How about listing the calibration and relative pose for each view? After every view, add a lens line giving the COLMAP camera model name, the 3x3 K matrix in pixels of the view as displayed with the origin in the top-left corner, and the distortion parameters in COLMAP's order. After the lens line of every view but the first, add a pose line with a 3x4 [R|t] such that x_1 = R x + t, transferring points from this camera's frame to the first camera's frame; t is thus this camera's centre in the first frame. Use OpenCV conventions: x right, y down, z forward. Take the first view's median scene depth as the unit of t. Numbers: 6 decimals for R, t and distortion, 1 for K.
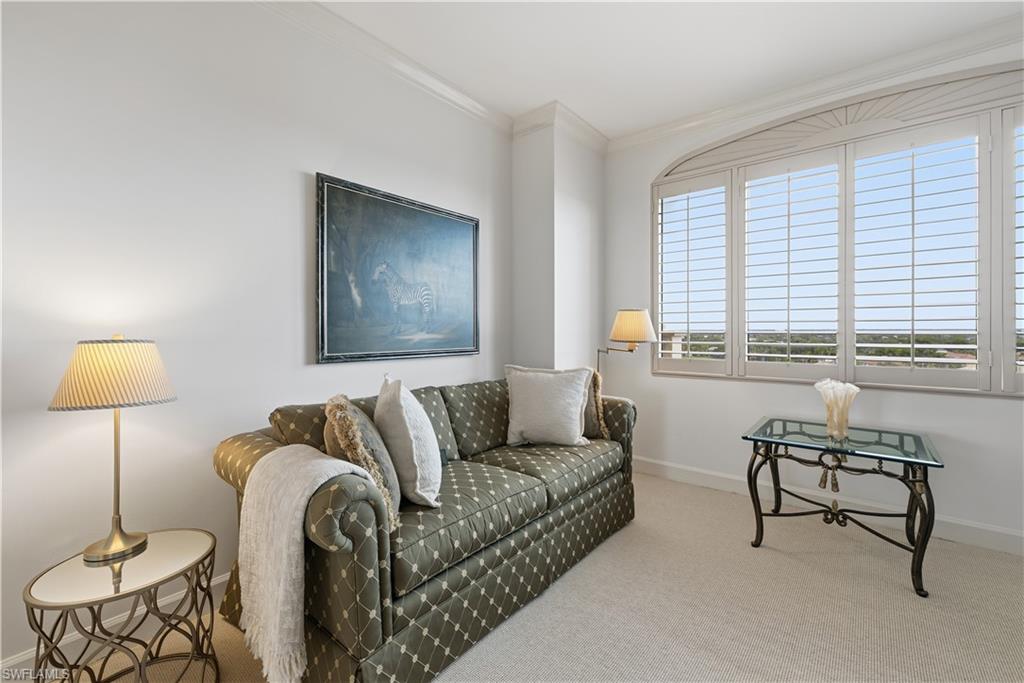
lens RADIAL K [[435.6, 0, 517.5], [0, 435.6, 328.8], [0, 0, 1]] dist [0.016394, -0.000299]
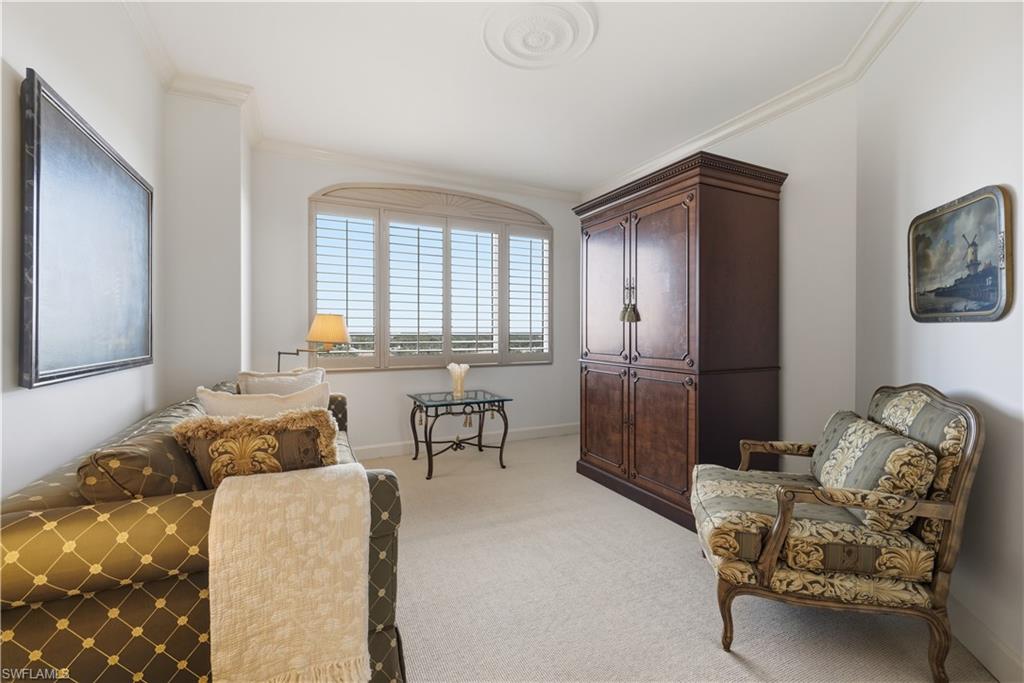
lens RADIAL K [[435.6, 0, 517.5], [0, 435.6, 328.8], [0, 0, 1]] dist [0.016394, -0.000299]
pose [[0.407149, 0.009300, 0.913314, -0.631513], [-0.002881, 0.999956, -0.008898, 0.001813], [-0.913357, 0.000992, 0.407158, 0.119728]]
